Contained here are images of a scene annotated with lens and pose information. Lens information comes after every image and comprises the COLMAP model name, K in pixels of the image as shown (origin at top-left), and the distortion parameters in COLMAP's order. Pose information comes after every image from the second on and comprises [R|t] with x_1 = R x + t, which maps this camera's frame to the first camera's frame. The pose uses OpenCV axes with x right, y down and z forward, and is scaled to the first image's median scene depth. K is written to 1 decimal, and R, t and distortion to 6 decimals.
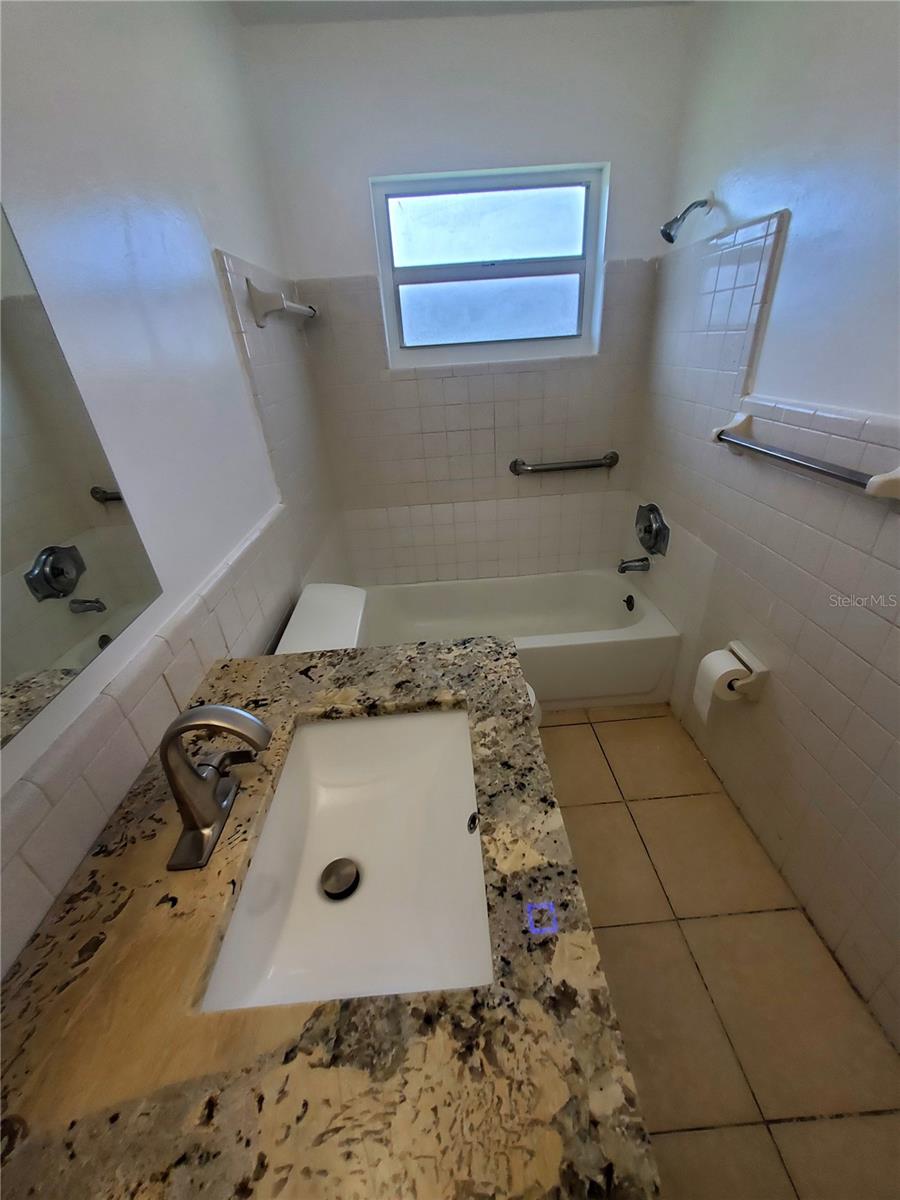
lens RADIAL K [[473.3, 0, 458.7], [0, 473.3, 609.6], [0, 0, 1]] dist [0.004402, -0.000437]
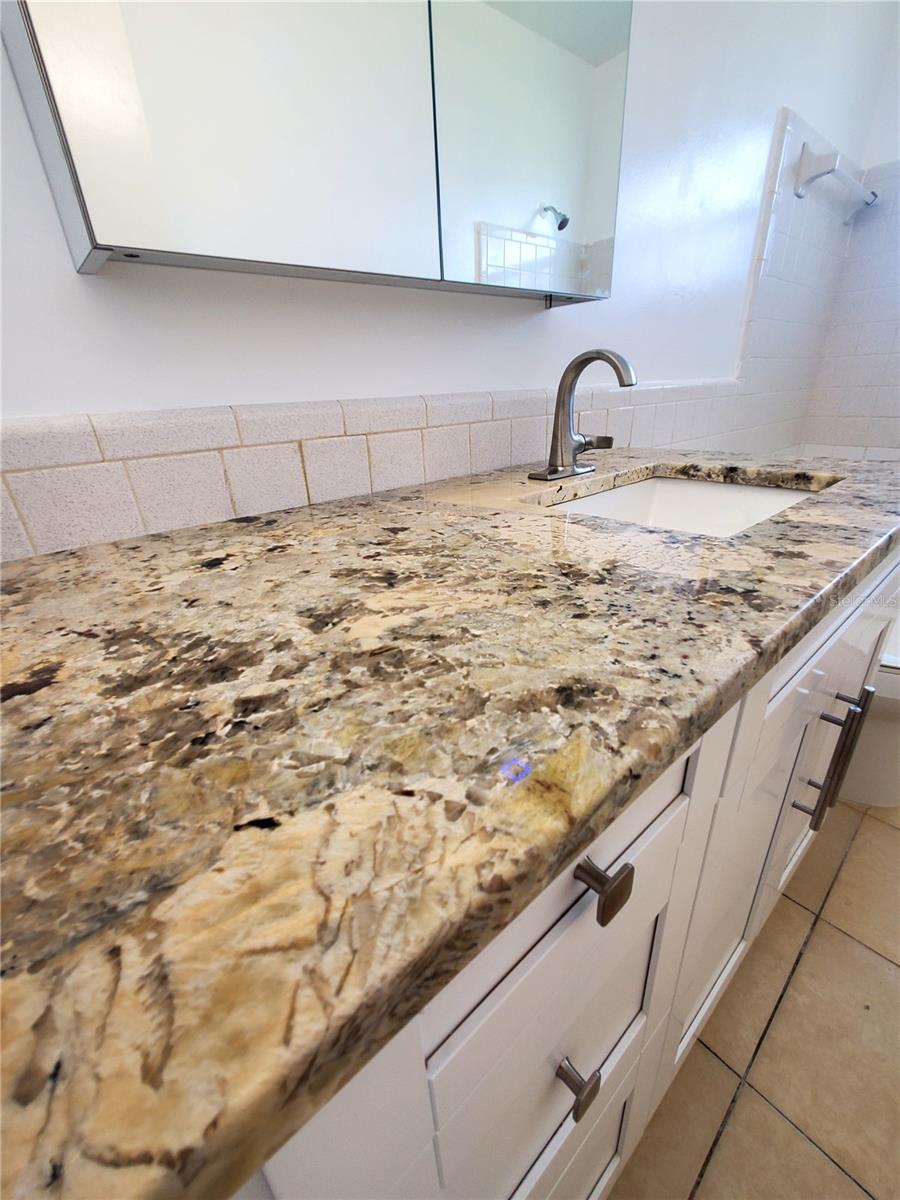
lens RADIAL K [[487.8, 0, 458.7], [0, 487.8, 609.7], [0, 0, 1]] dist [0.003116, 0.000324]
pose [[0.618172, 0.359880, -0.698820, 0.273296], [-0.389522, 0.912450, 0.125327, 0.548543], [0.682741, 0.194732, 0.704233, -0.048926]]
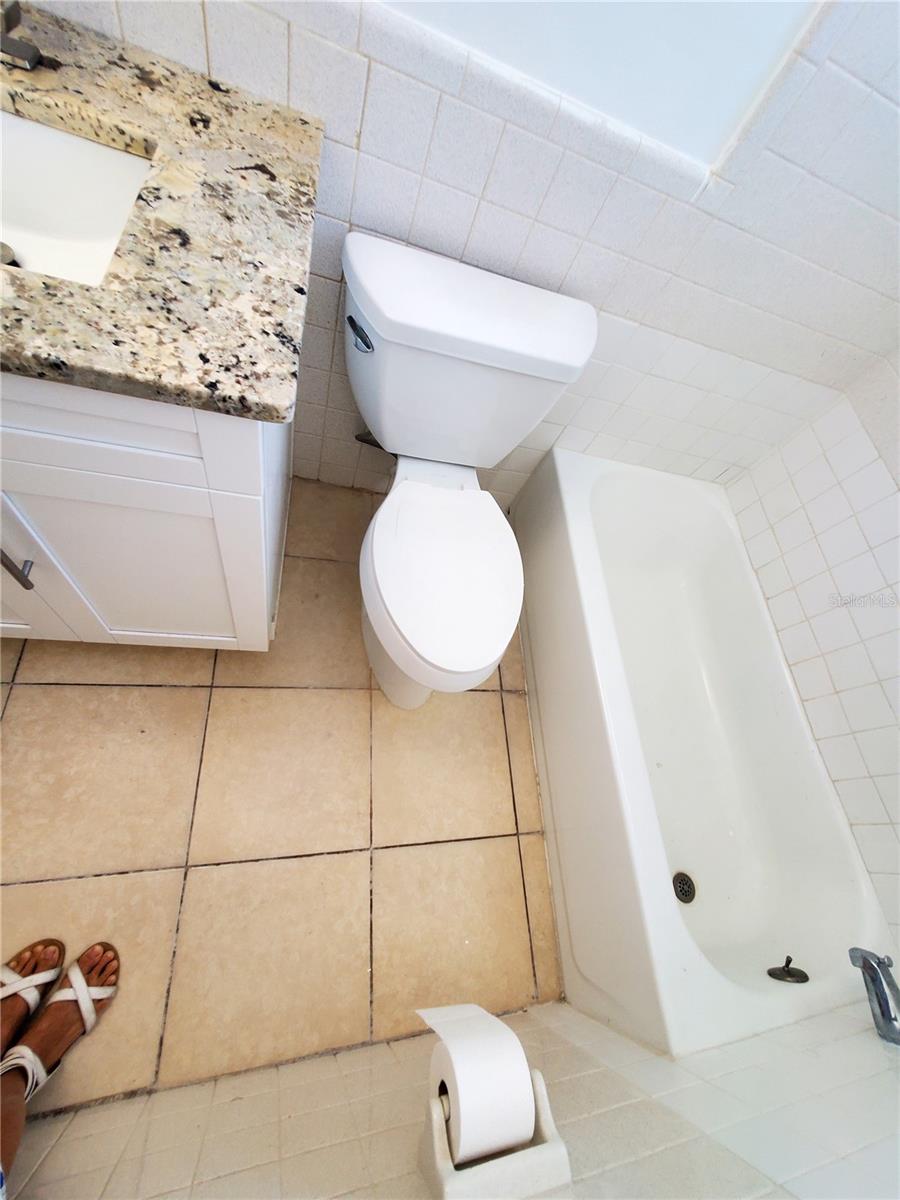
lens RADIAL K [[474.2, 0, 456.6], [0, 474.2, 607.0], [0, 0, 1]] dist [0.000124, -0.000283]
pose [[-0.002993, 0.923537, -0.383497, 0.554136], [-0.753376, 0.250101, 0.608173, -0.360892], [0.657583, 0.290738, 0.695022, 0.965722]]
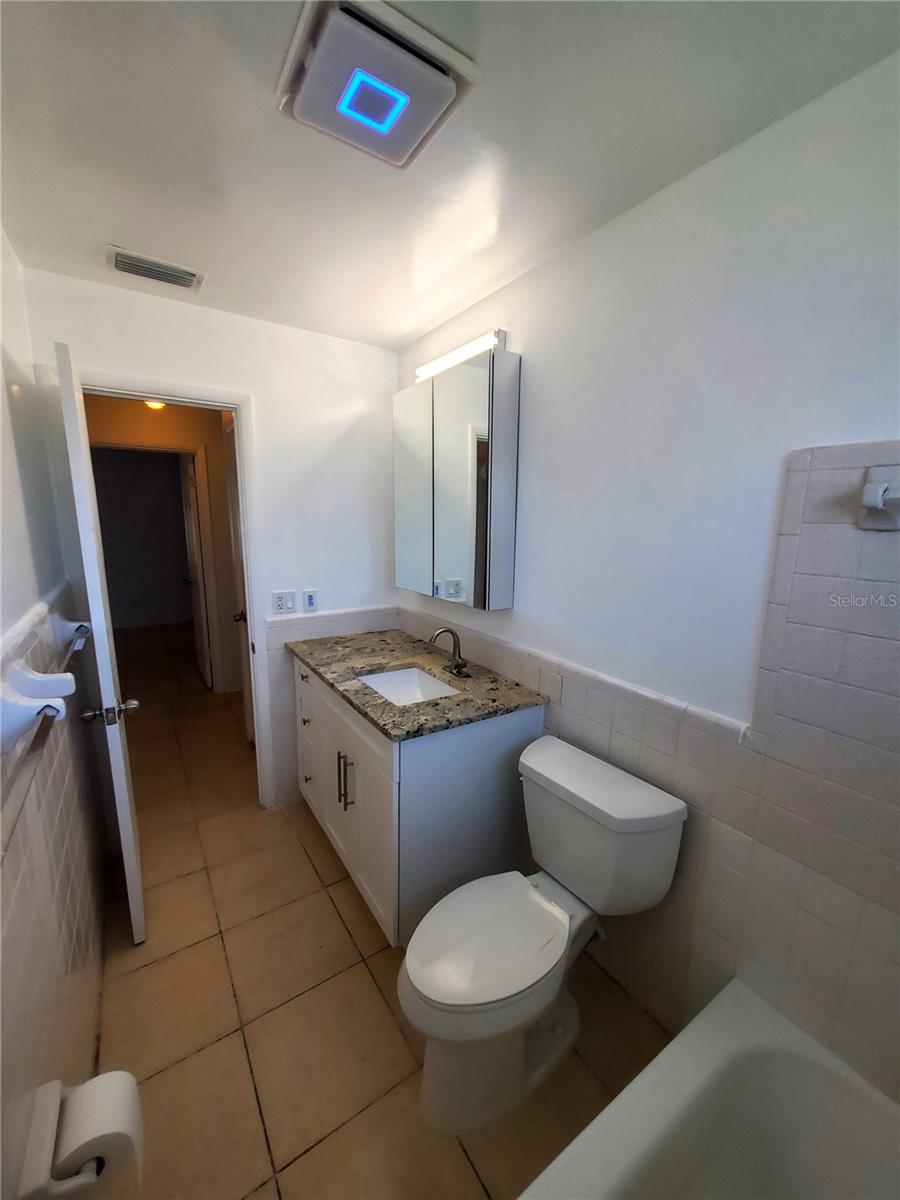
lens RADIAL K [[474.5, 0, 458.3], [0, 474.5, 607.7], [0, 0, 1]] dist [0.002446, 0.000499]
pose [[-0.856976, 0.139396, -0.496146, 0.670515], [-0.226798, 0.762476, 0.605964, -1.270679], [0.462769, 0.631822, -0.621809, 1.970487]]
